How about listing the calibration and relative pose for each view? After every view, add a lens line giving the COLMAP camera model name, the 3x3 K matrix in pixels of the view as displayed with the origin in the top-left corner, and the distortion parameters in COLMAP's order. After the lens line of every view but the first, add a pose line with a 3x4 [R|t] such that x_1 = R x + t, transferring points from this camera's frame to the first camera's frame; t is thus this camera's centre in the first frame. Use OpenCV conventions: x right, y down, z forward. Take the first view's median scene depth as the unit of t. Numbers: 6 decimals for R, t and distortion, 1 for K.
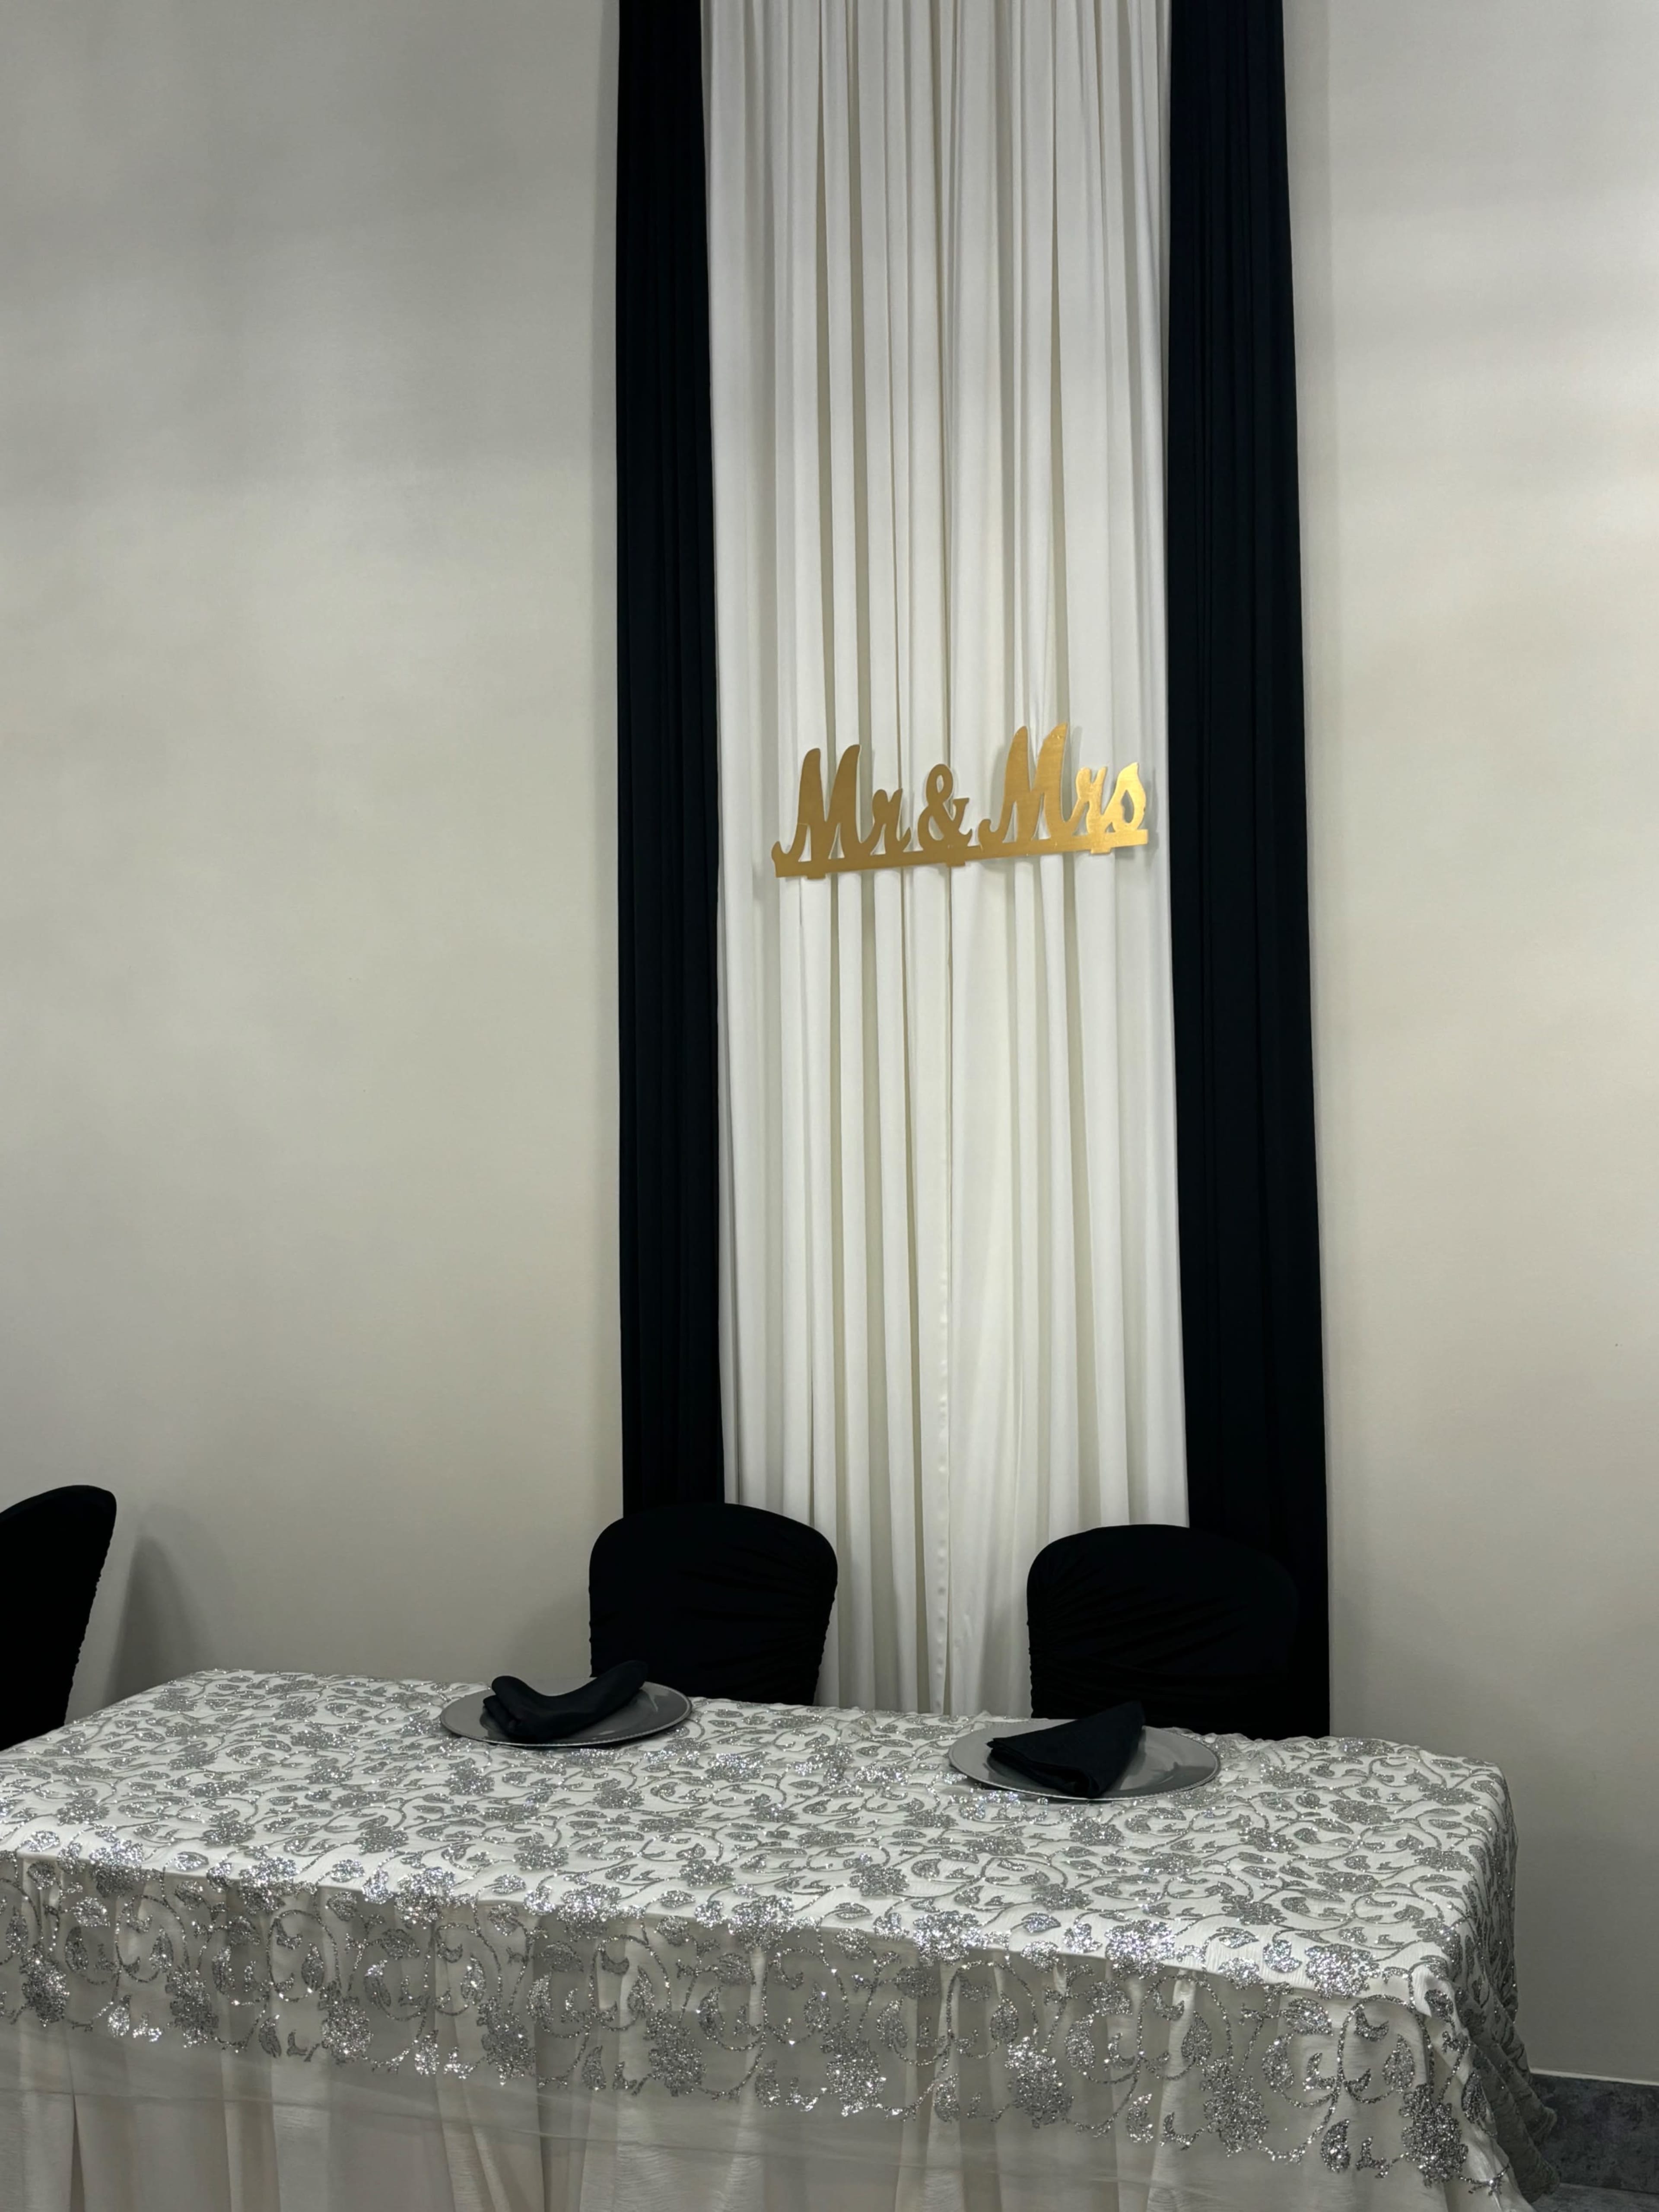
lens RADIAL K [[2471.2, 0, 829.5], [0, 2471.2, 1106.0], [0, 0, 1]] dist [-0.055285, 0.007868]
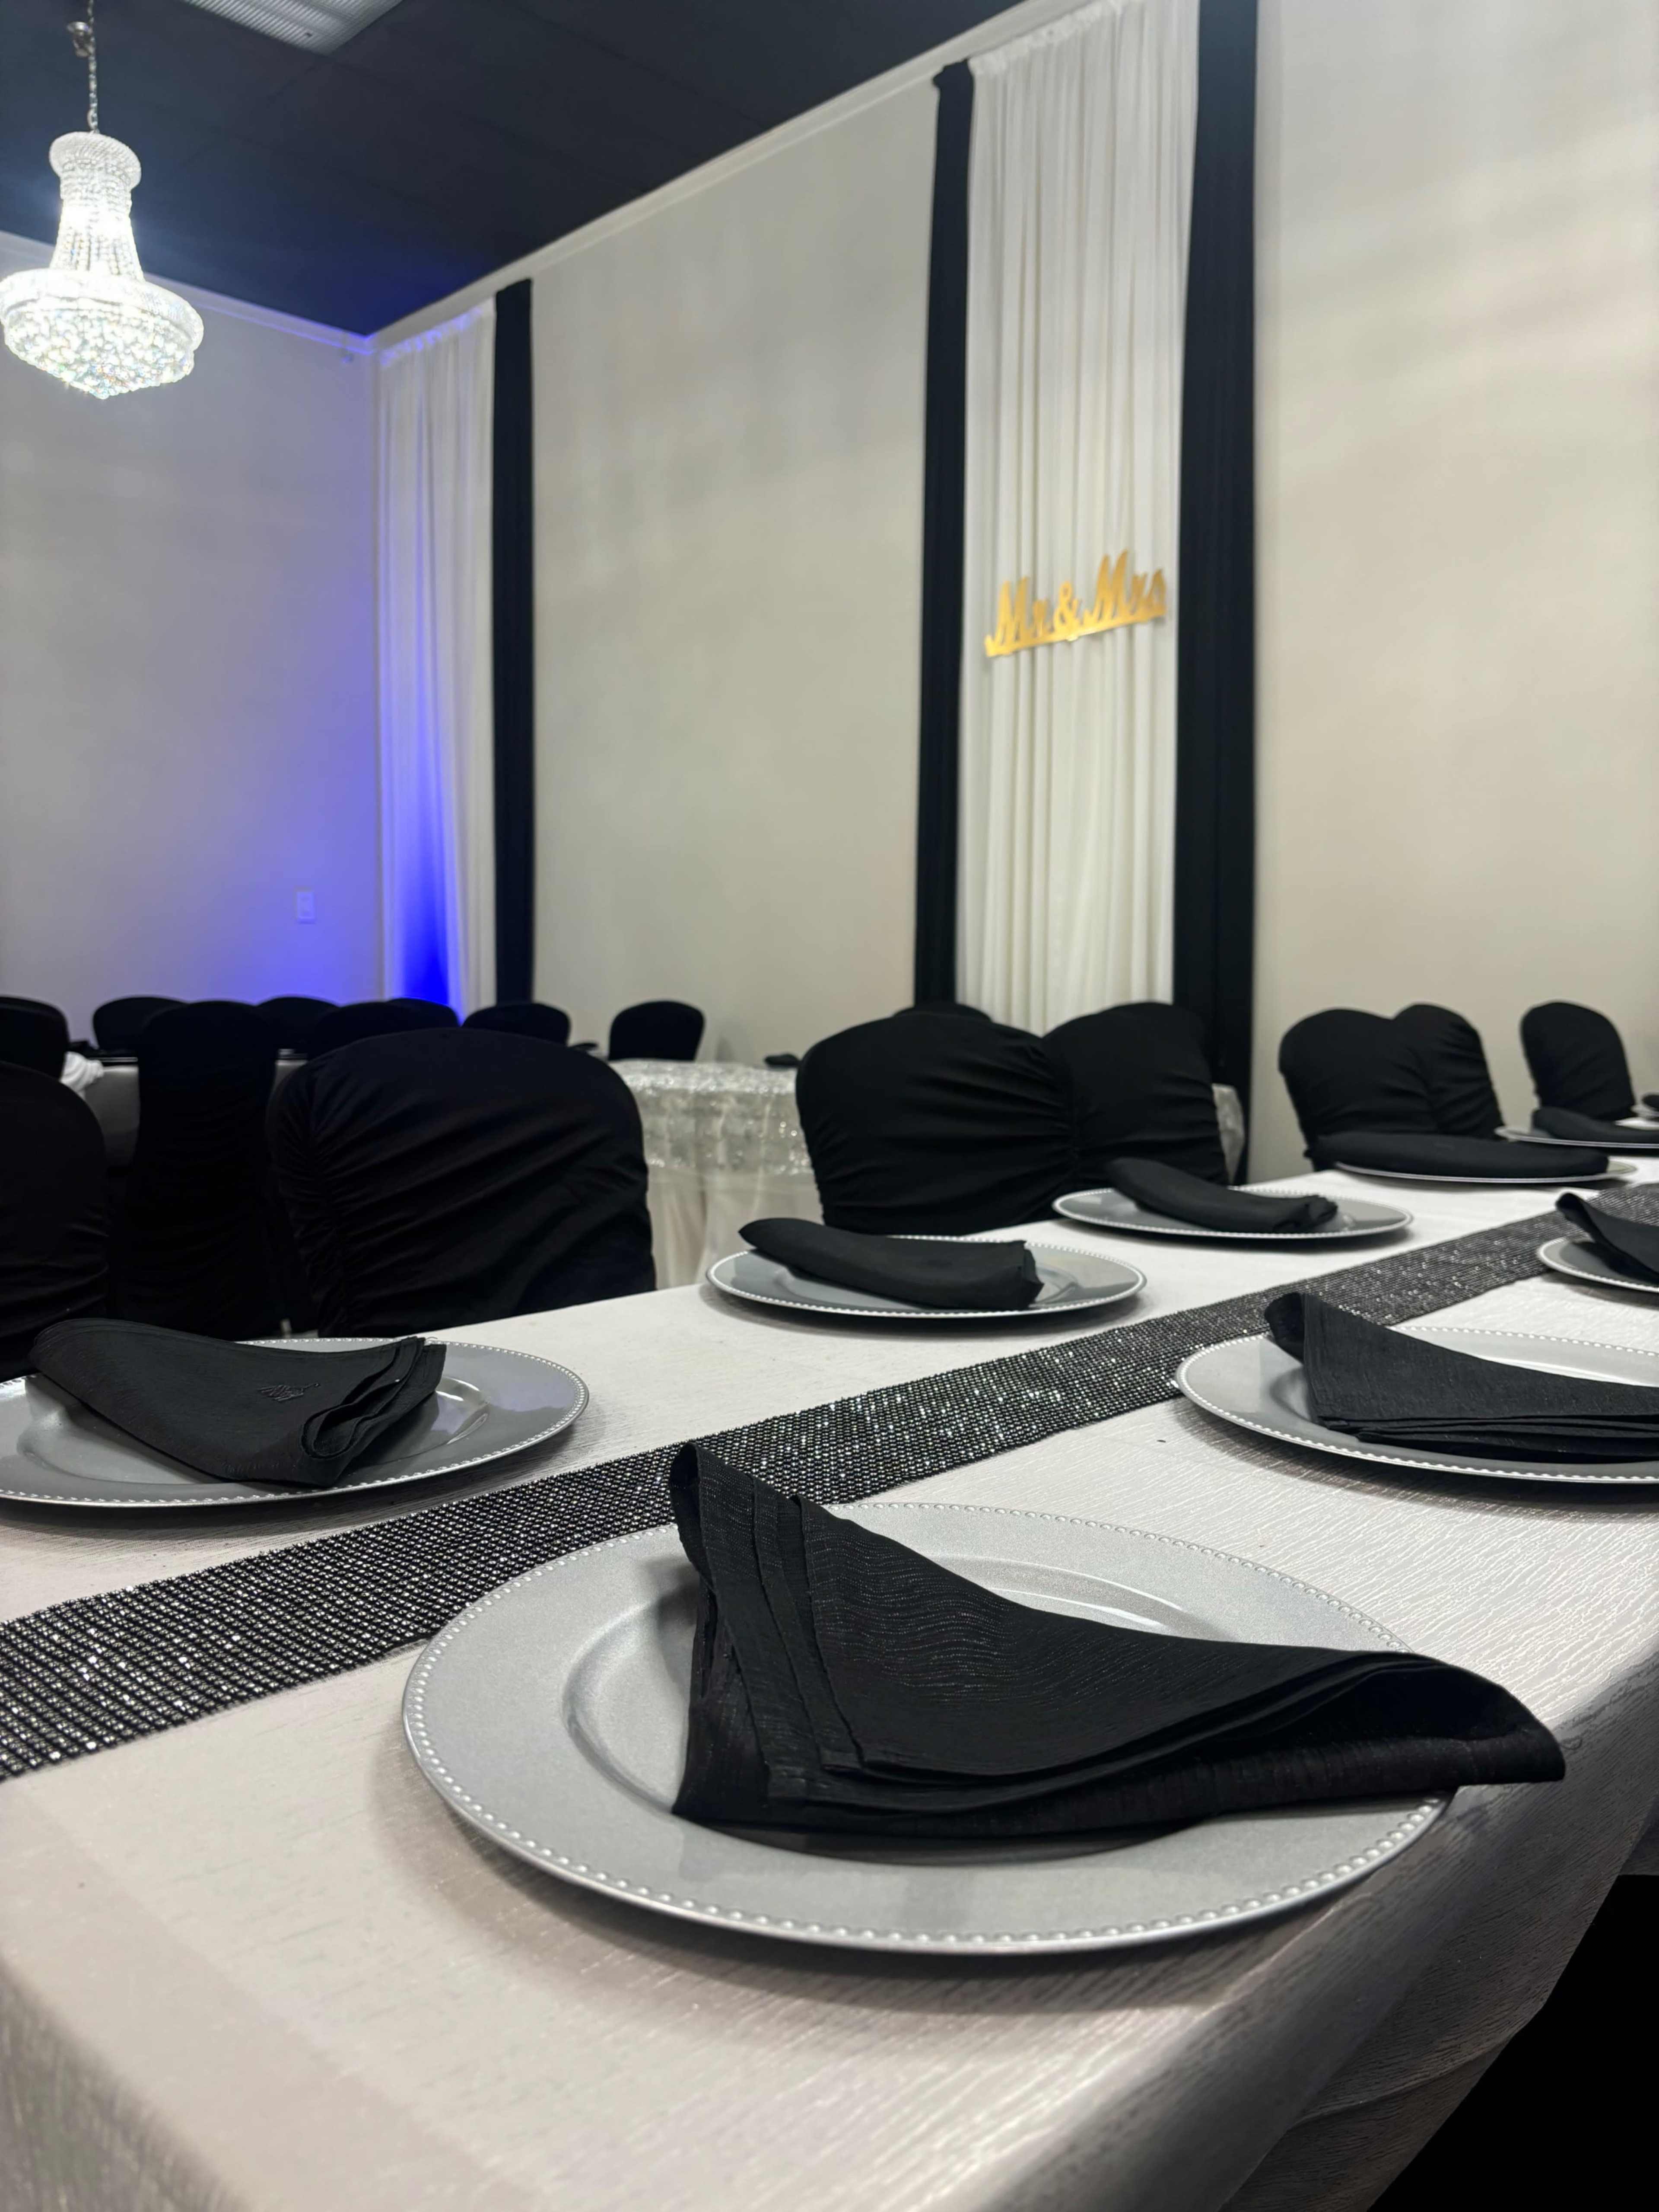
lens RADIAL K [[1634.1, 0, 782.0], [0, 1634.1, 1107.8], [0, 0, 1]] dist [-0.004296, -0.000176]
pose [[0.896769, 0.051069, -0.439543, 0.555180], [-0.020803, 0.997085, 0.073404, 0.219834], [0.442010, -0.056683, 0.895217, -0.252547]]
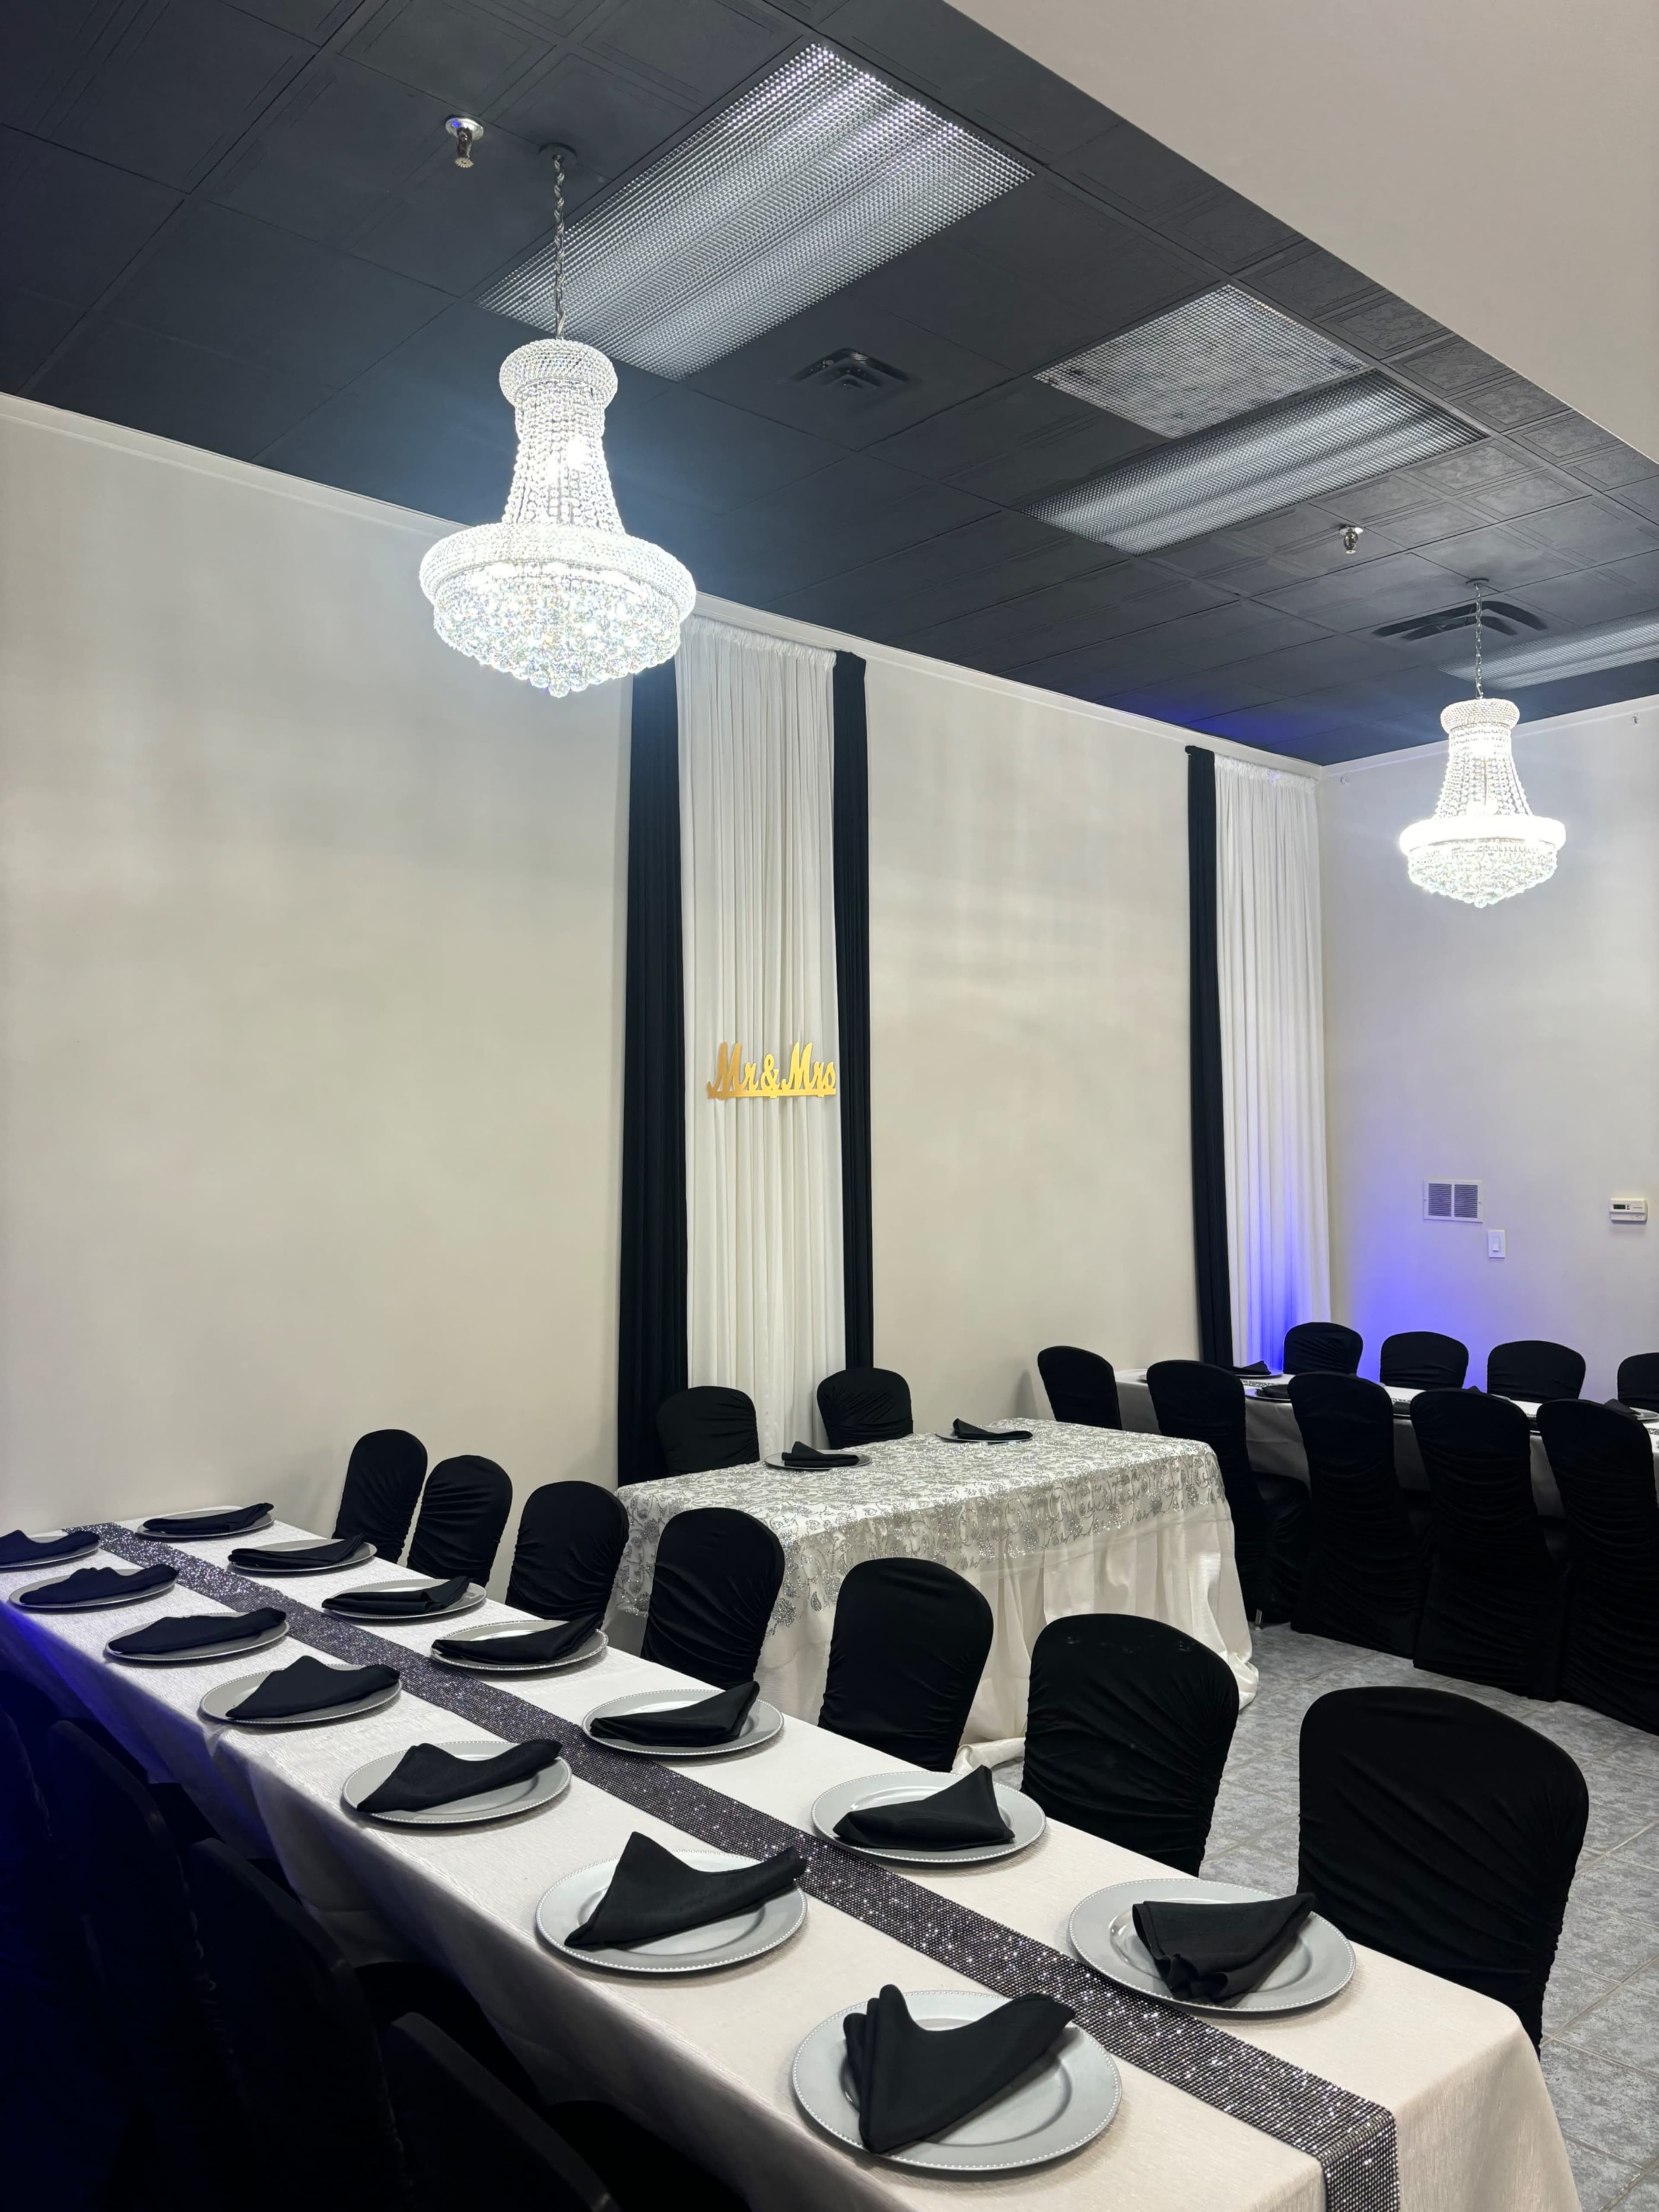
lens RADIAL K [[1616.8, 0, 828.9], [0, 1616.8, 1141.6], [0, 0, 1]] dist [0.033521, 0.000504]
pose [[0.493340, 0.037346, 0.869034, -1.713907], [0.009405, 0.998790, -0.048262, 0.024744], [-0.869786, 0.031983, 0.492392, 0.271571]]
